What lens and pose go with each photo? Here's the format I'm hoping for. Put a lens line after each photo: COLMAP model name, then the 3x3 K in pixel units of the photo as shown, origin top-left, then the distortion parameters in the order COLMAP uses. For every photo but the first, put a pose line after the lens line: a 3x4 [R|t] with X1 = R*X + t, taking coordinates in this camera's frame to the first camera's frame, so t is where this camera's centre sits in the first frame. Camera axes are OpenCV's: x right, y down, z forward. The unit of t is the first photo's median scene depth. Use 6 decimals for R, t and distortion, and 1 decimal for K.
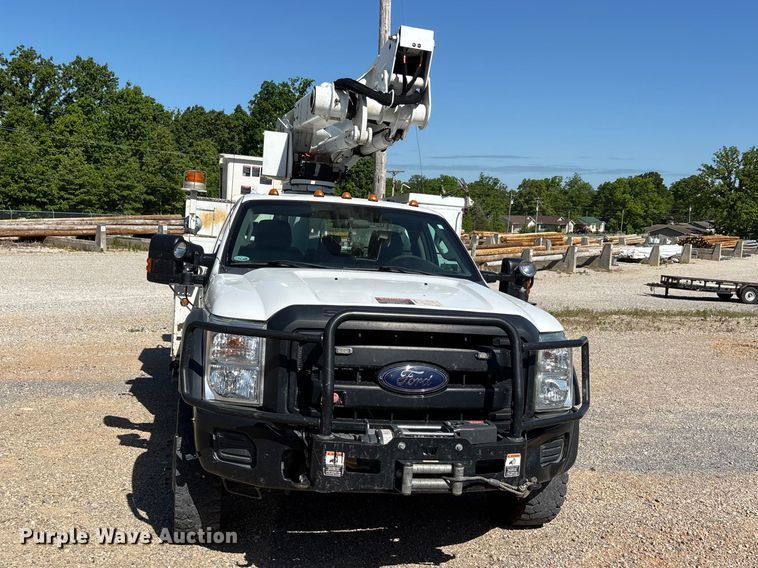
lens RADIAL K [[772.3, 0, 375.1], [0, 772.3, 291.7], [0, 0, 1]] dist [0.004456, 0.000000]
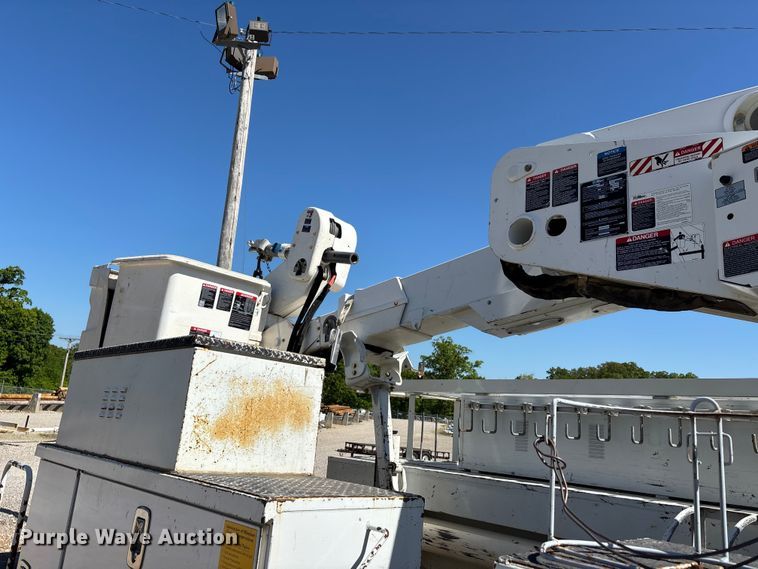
lens RADIAL K [[570.1, 0, 385.8], [0, 570.1, 291.8], [0, 0, 1]] dist [0.066157, -0.091001]
pose [[0.845623, 0.128161, 0.518167, -0.033818], [0.009341, 0.967047, -0.254428, -0.009486], [-0.533699, 0.219990, 0.816560, 0.088783]]
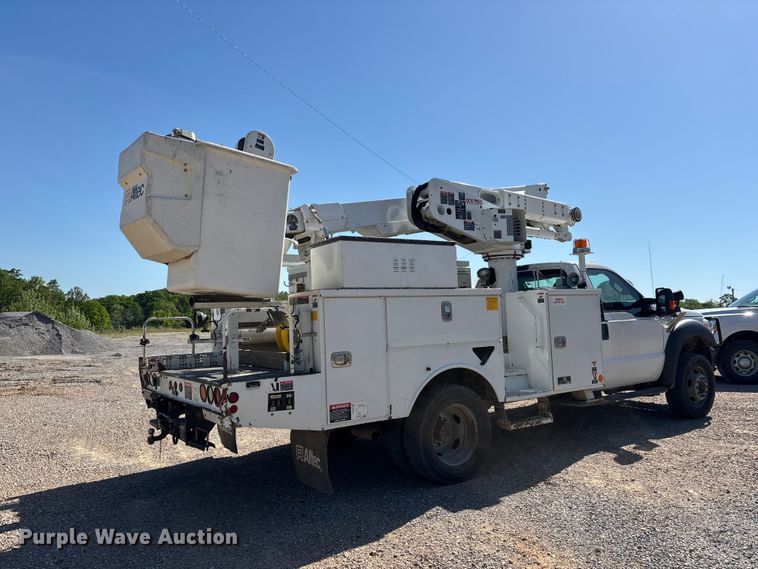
lens RADIAL K [[570.1, 0, 376.0], [0, 570.1, 284.8], [0, 0, 1]] dist [0.066157, -0.091001]
pose [[-0.379797, 0.007143, 0.925042, -0.087640], [0.070869, 0.997256, 0.021396, -0.010978], [-0.922351, 0.073683, -0.379262, 0.148820]]
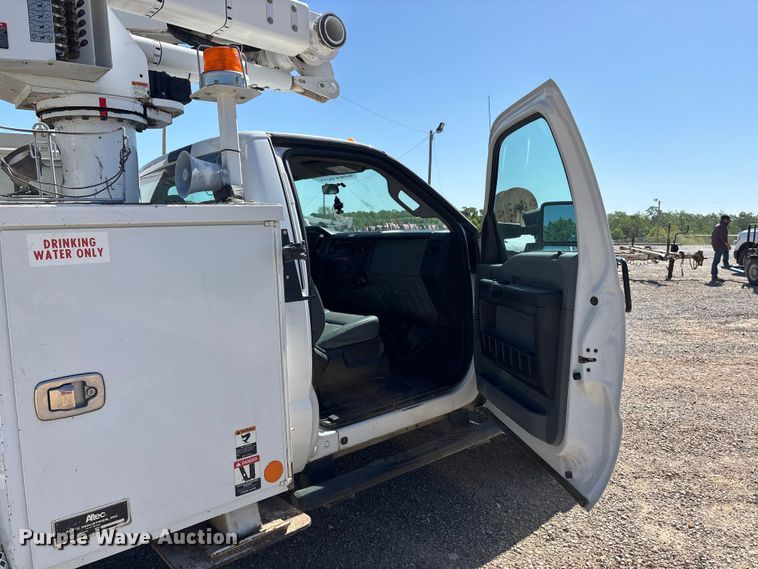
lens RADIAL K [[570.1, 0, 378.7], [0, 570.1, 278.4], [0, 0, 1]] dist [0.066157, -0.091001]
pose [[-0.473914, -0.117090, 0.872752, -0.049268], [0.066876, 0.983472, 0.168259, -0.007127], [-0.878028, 0.138106, -0.458250, 0.095900]]
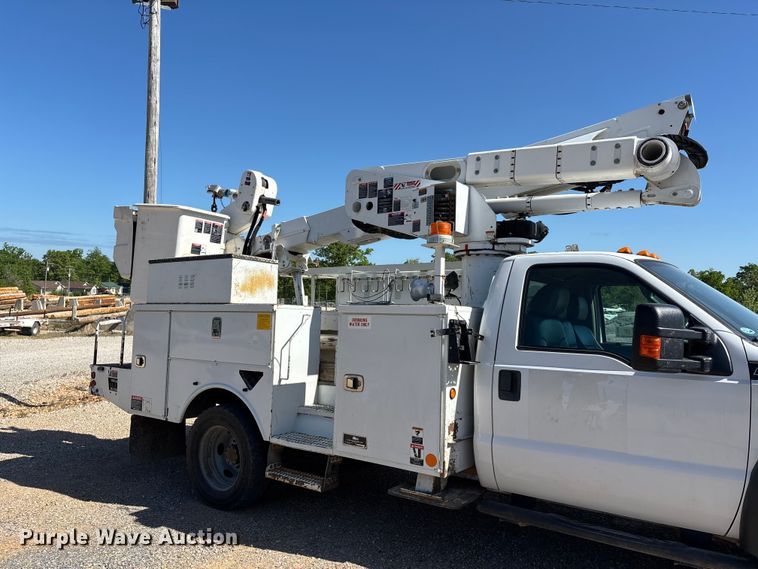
lens RADIAL K [[570.1, 0, 382.0], [0, 570.1, 288.6], [0, 0, 1]] dist [0.066157, -0.091001]
pose [[0.739024, -0.005684, 0.673655, -0.058586], [0.063376, 0.996116, -0.061122, -0.005089], [-0.670691, 0.087865, 0.736514, 0.055237]]
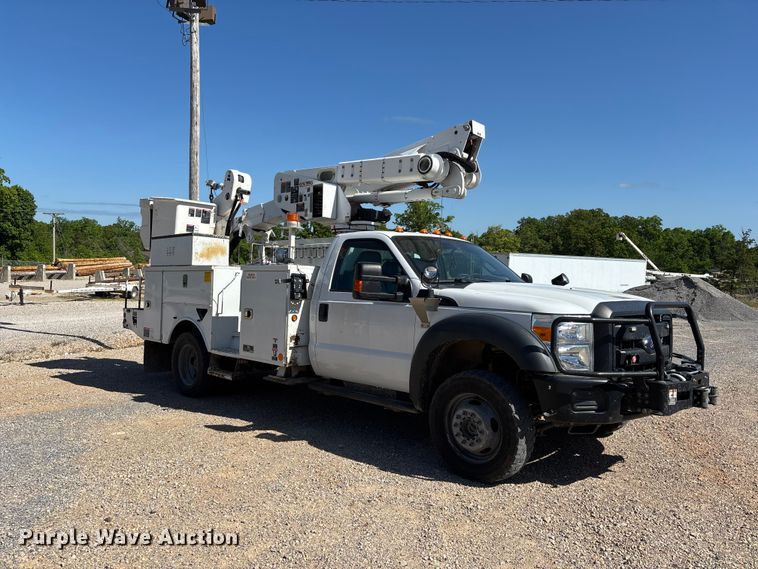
lens RADIAL K [[570.1, 0, 380.4], [0, 570.1, 285.4], [0, 0, 1]] dist [0.066157, -0.091001]
pose [[0.834505, -0.039175, 0.549606, -0.055232], [0.060693, 0.997935, -0.021022, -0.000976], [-0.547648, 0.050900, 0.835159, 0.014305]]
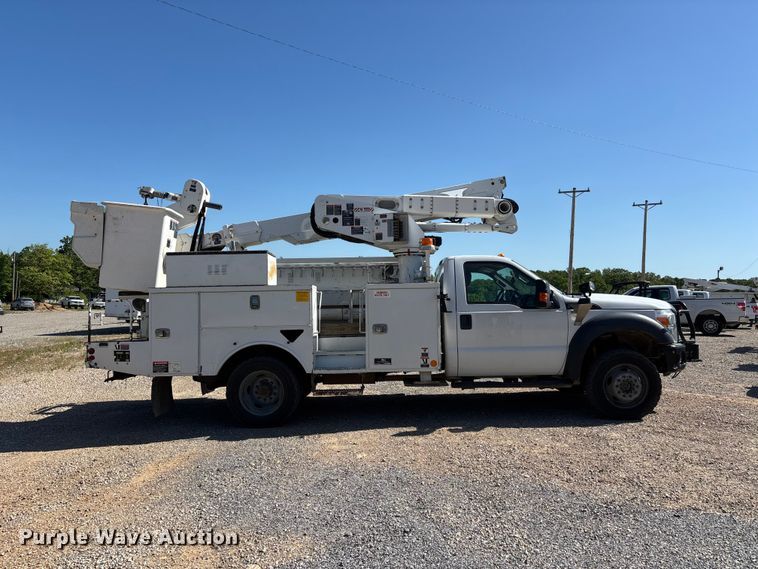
lens RADIAL K [[570.1, 0, 383.4], [0, 570.1, 288.2], [0, 0, 1]] dist [0.066157, -0.091001]
pose [[0.215527, -0.025927, 0.976154, -0.113624], [0.092811, 0.995666, 0.005953, -0.006762], [-0.972077, 0.089315, 0.217000, 0.075853]]
